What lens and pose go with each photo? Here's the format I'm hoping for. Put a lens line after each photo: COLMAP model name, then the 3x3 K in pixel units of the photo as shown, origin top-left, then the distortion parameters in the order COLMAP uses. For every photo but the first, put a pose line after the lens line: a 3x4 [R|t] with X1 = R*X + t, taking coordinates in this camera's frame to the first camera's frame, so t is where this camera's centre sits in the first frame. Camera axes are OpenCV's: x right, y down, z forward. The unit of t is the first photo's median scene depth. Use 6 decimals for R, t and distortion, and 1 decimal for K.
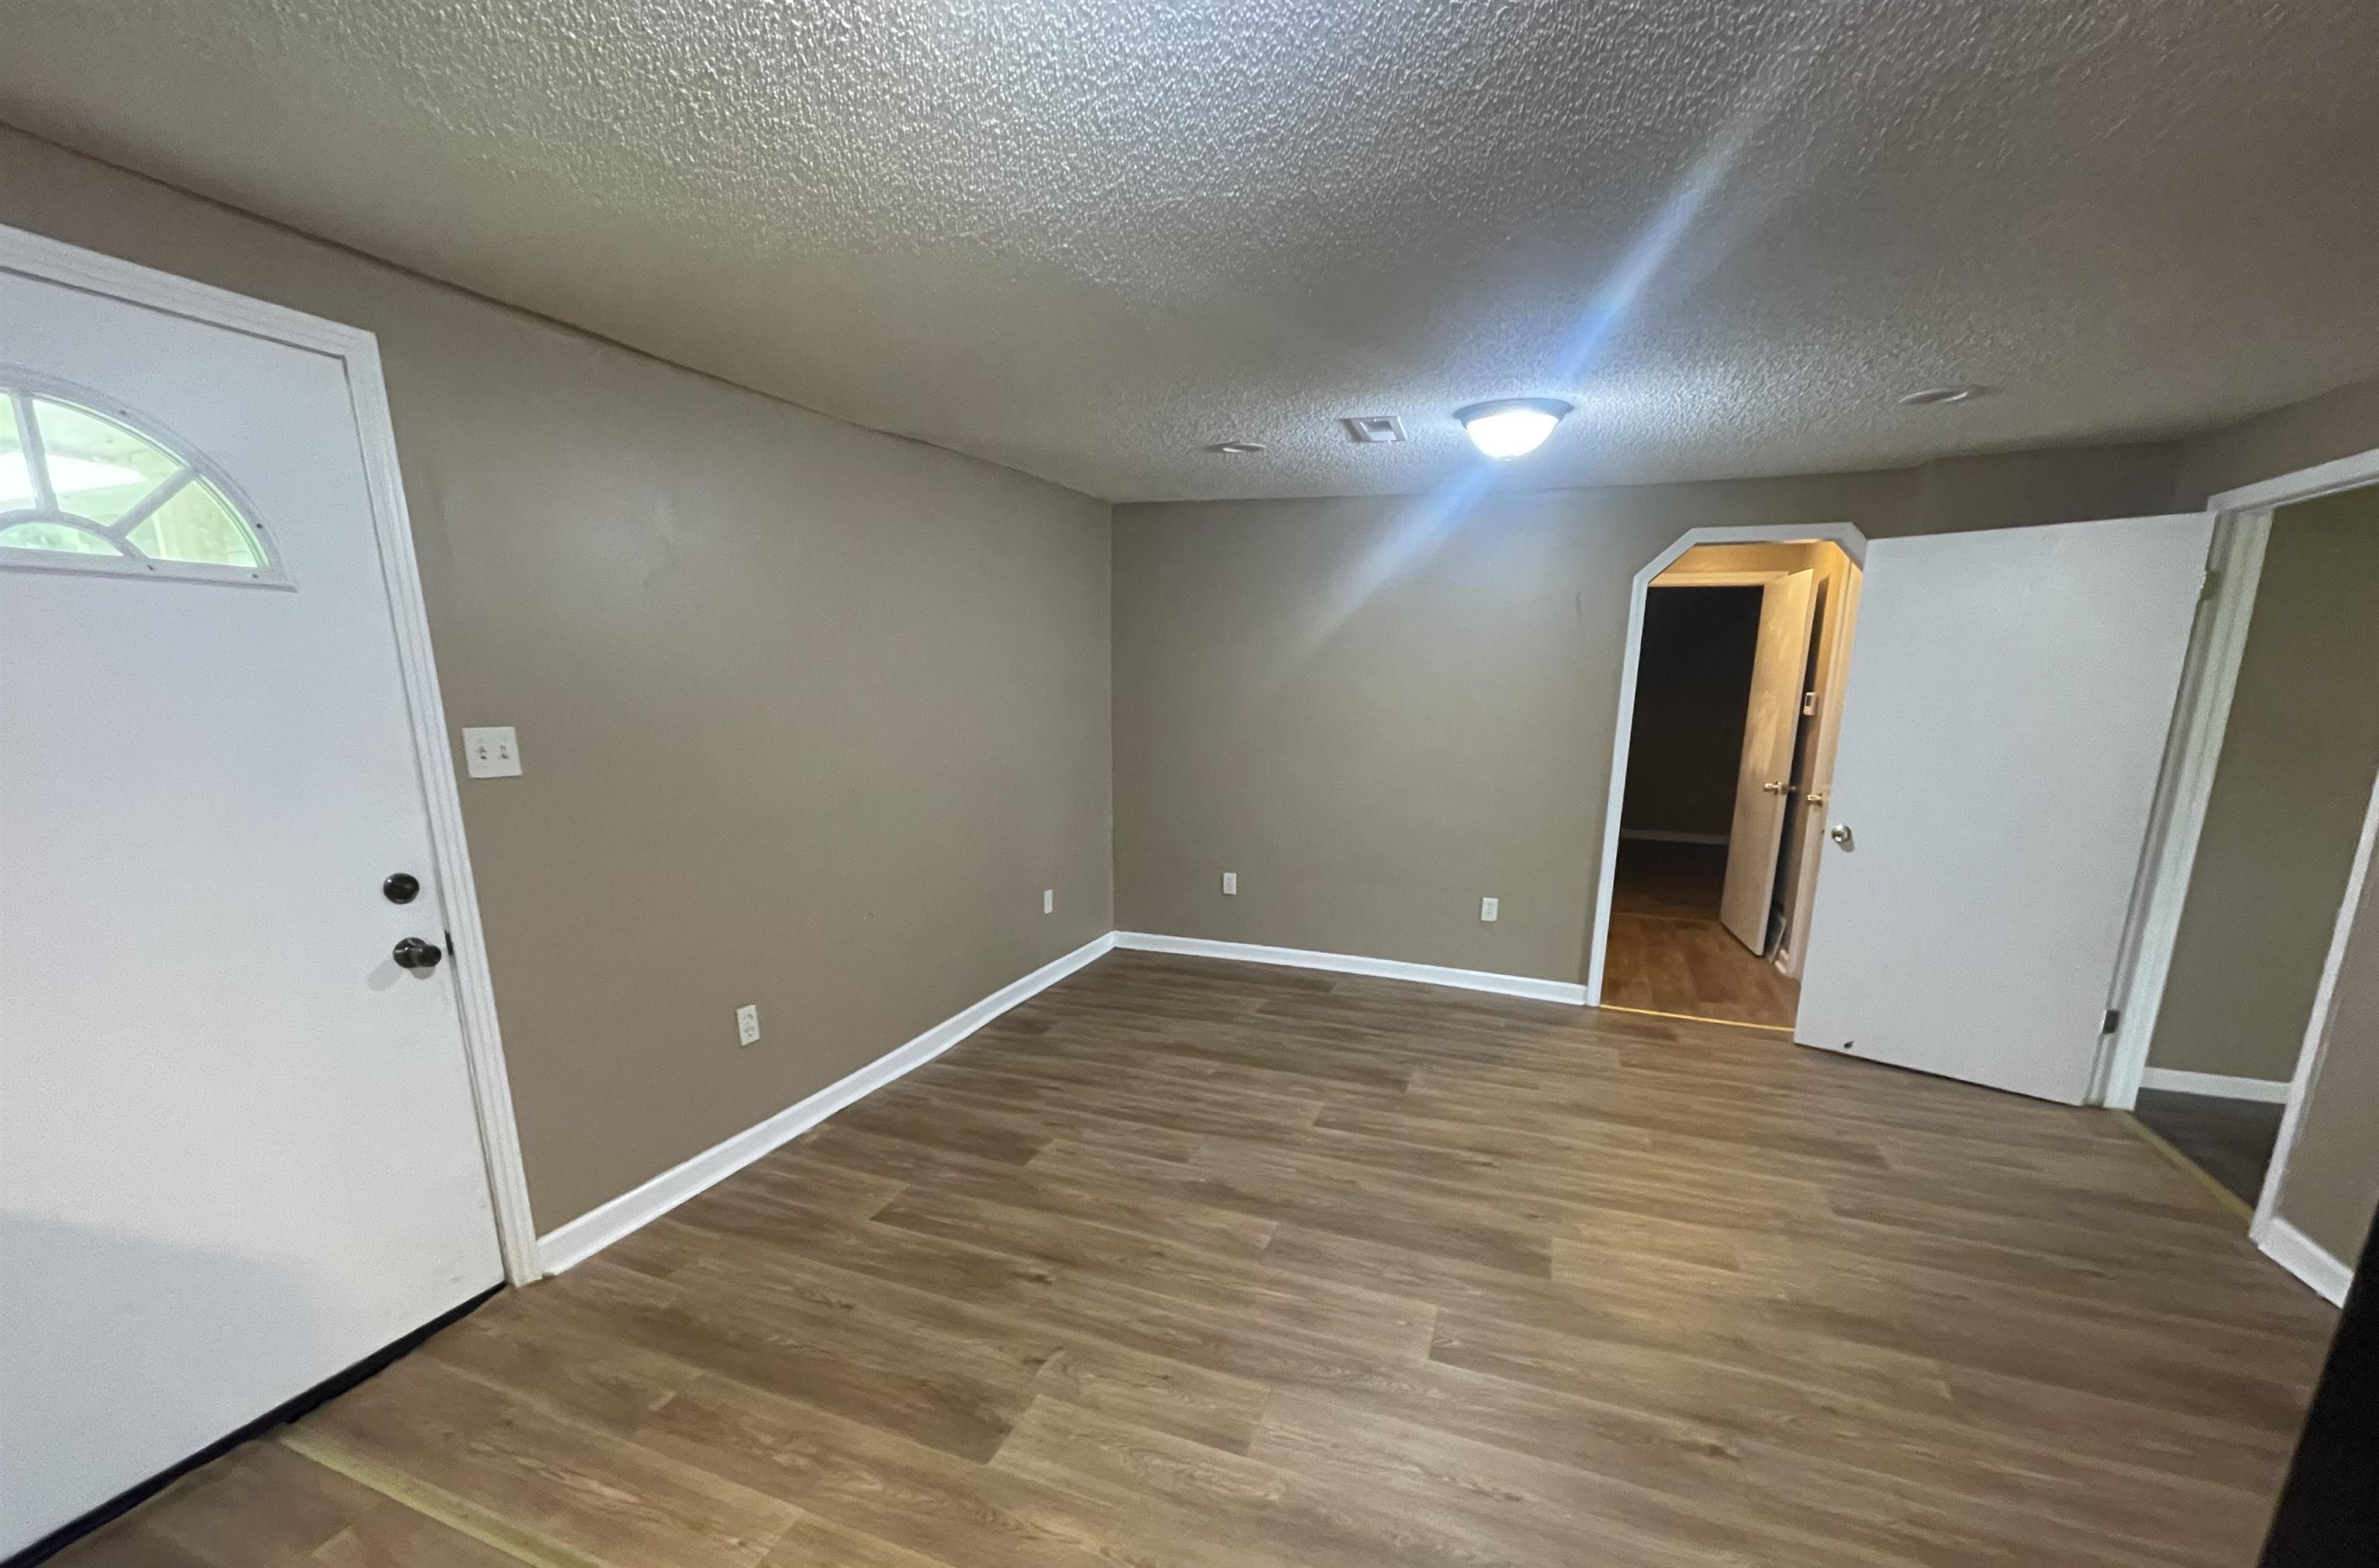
lens RADIAL K [[961.9, 0, 1182.8], [0, 961.9, 881.3], [0, 0, 1]] dist [-0.002679, -0.000510]
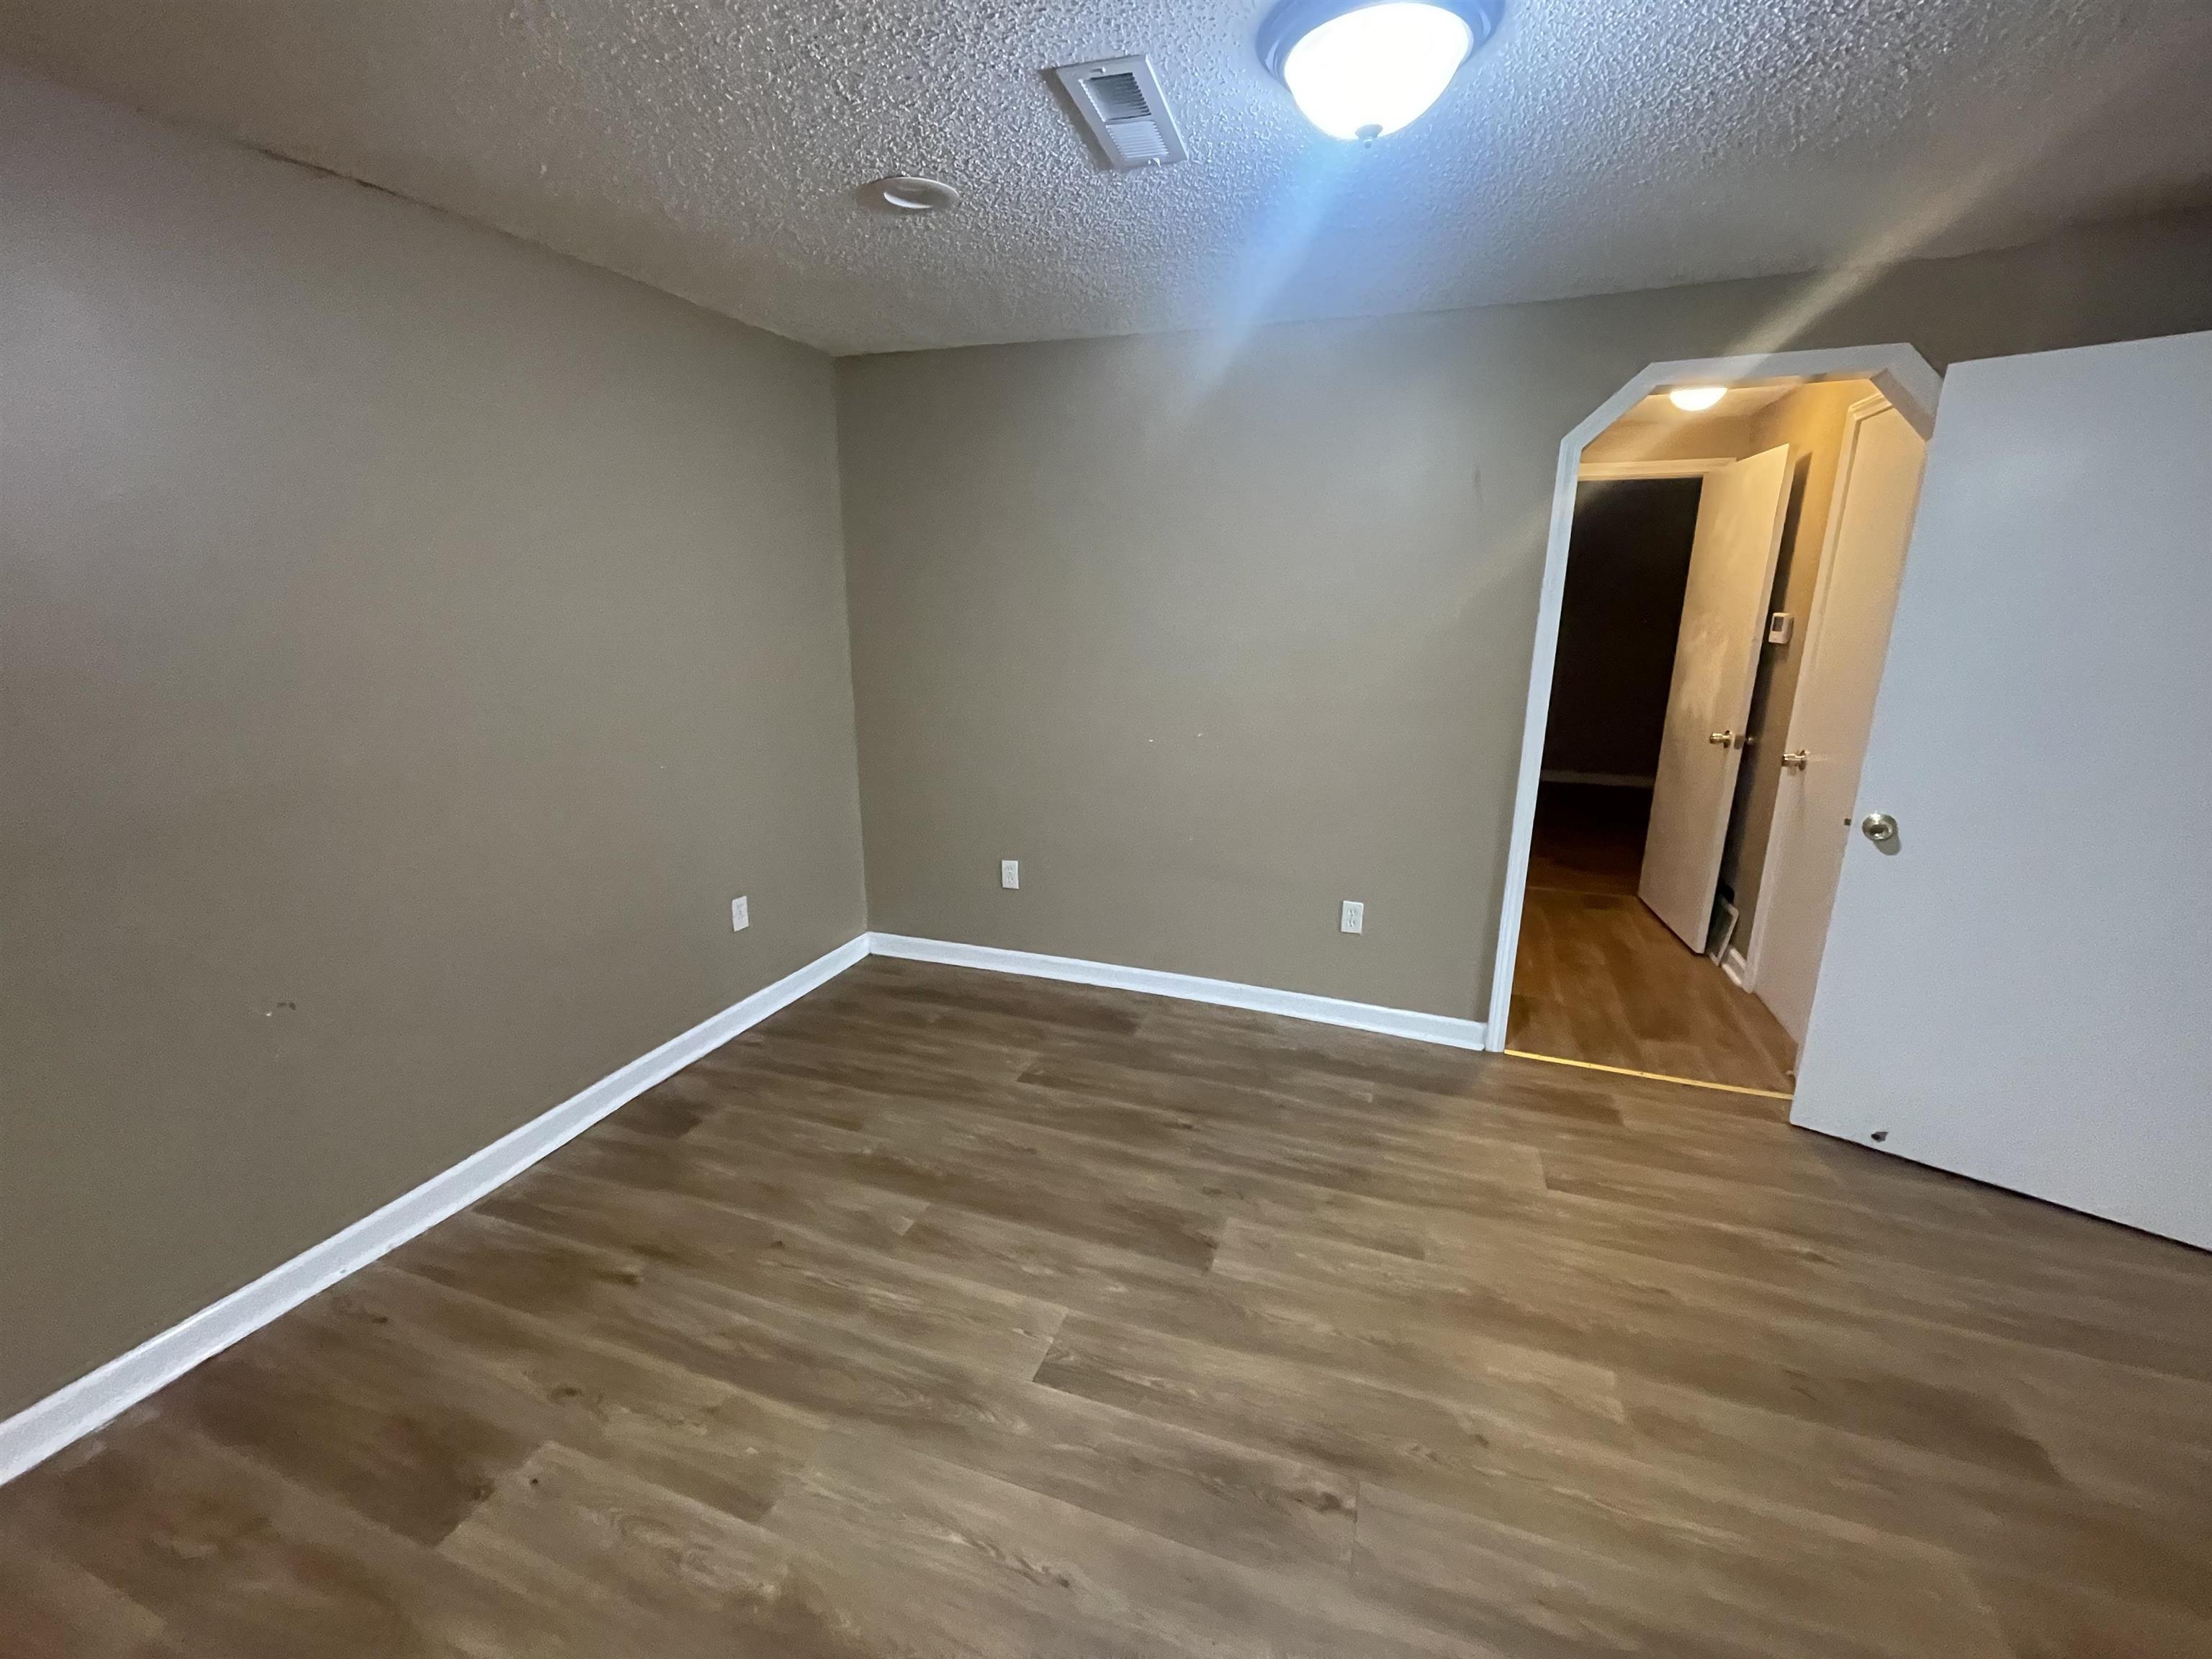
lens RADIAL K [[899.7, 0, 1106.8], [0, 899.7, 820.9], [0, 0, 1]] dist [0.003411, 0.000085]
pose [[0.999601, -0.011973, 0.025564, 0.136337], [0.011305, 0.999595, 0.026112, -0.072974], [-0.025866, -0.025813, 0.999332, 0.381937]]
